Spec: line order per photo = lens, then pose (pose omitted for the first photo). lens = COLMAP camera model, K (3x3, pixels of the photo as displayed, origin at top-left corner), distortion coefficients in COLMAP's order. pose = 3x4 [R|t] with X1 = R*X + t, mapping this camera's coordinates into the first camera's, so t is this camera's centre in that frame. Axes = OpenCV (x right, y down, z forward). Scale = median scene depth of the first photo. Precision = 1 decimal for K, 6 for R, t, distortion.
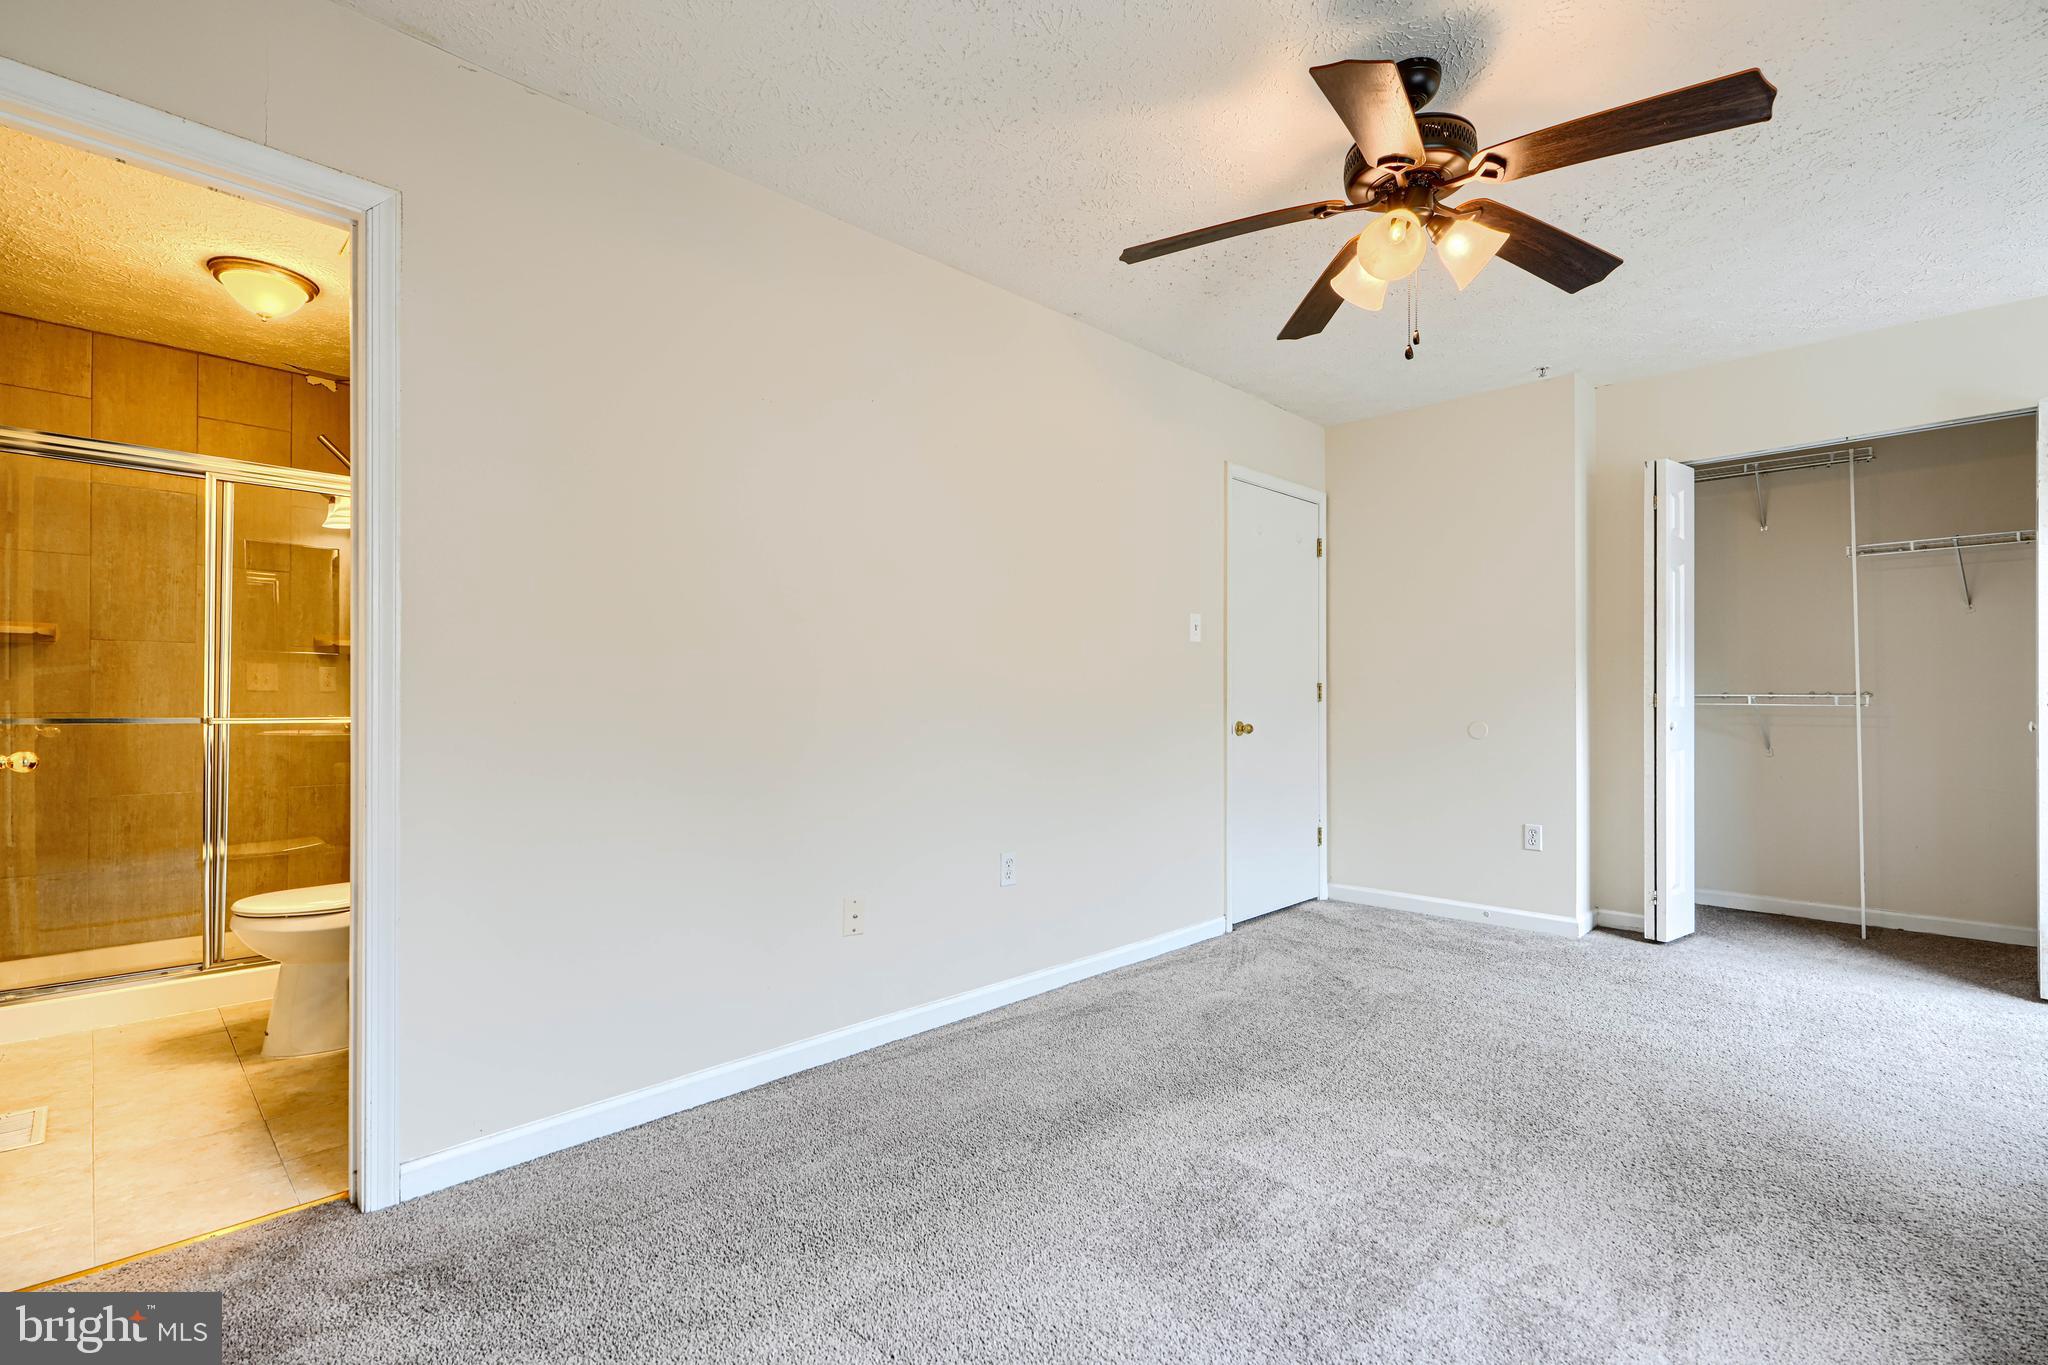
lens RADIAL K [[928.4, 0, 1025.4], [0, 928.4, 689.5], [0, 0, 1]] dist [0.000903, 0.000600]
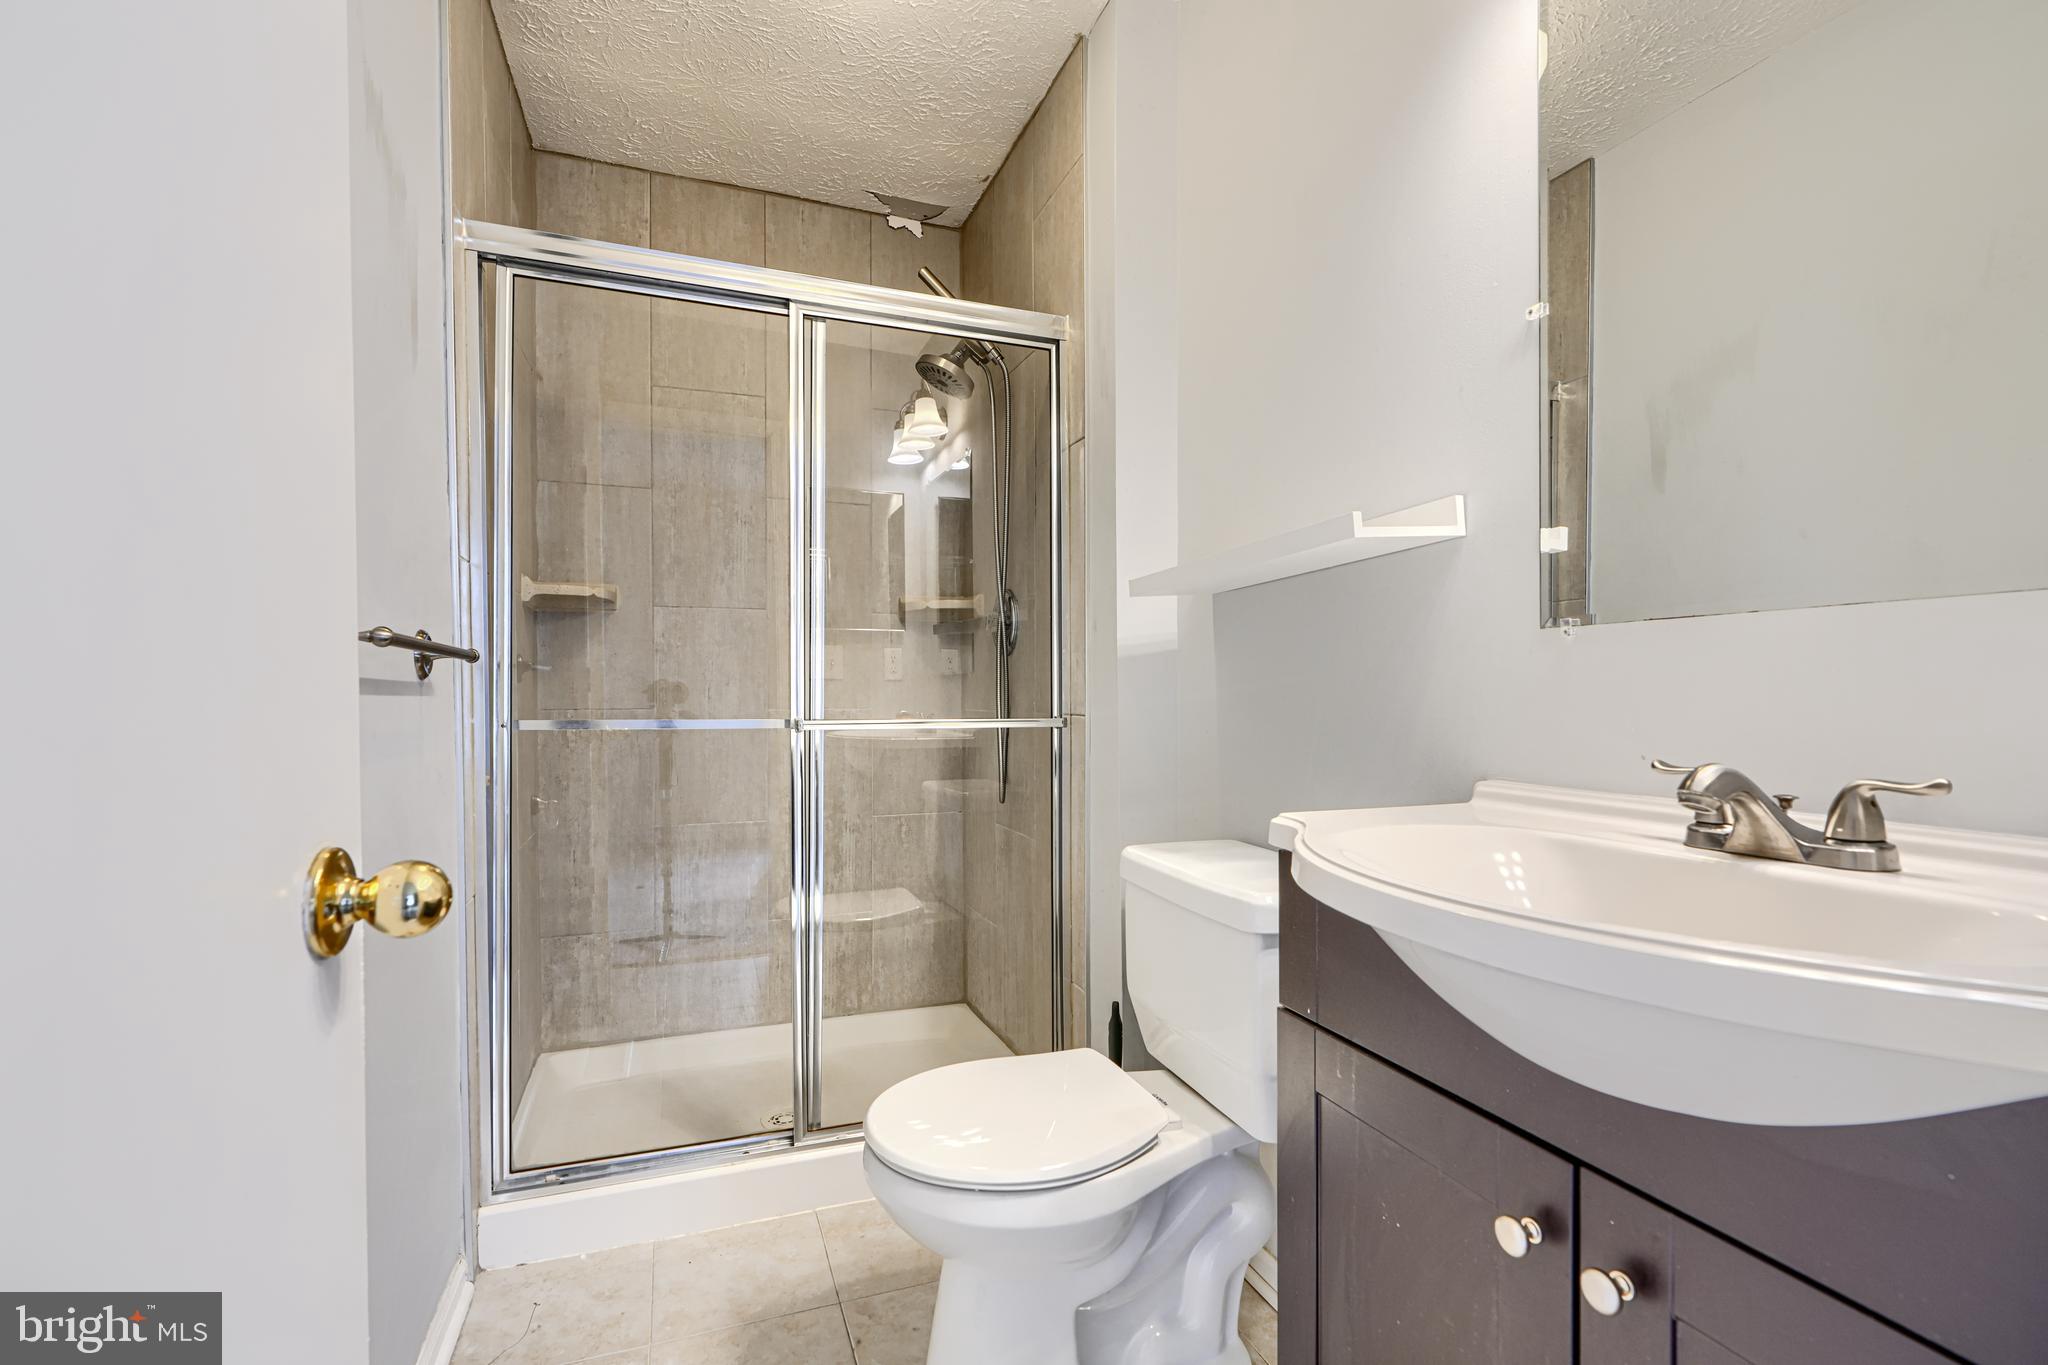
lens RADIAL K [[928.4, 0, 1023.1], [0, 928.4, 696.2], [0, 0, 1]] dist [0.000903, 0.000600]
pose [[0.908751, -0.000376, -0.417338, -0.445060], [0.006456, 0.999893, 0.013158, 0.007658], [0.417288, -0.014651, 0.908656, 0.464768]]
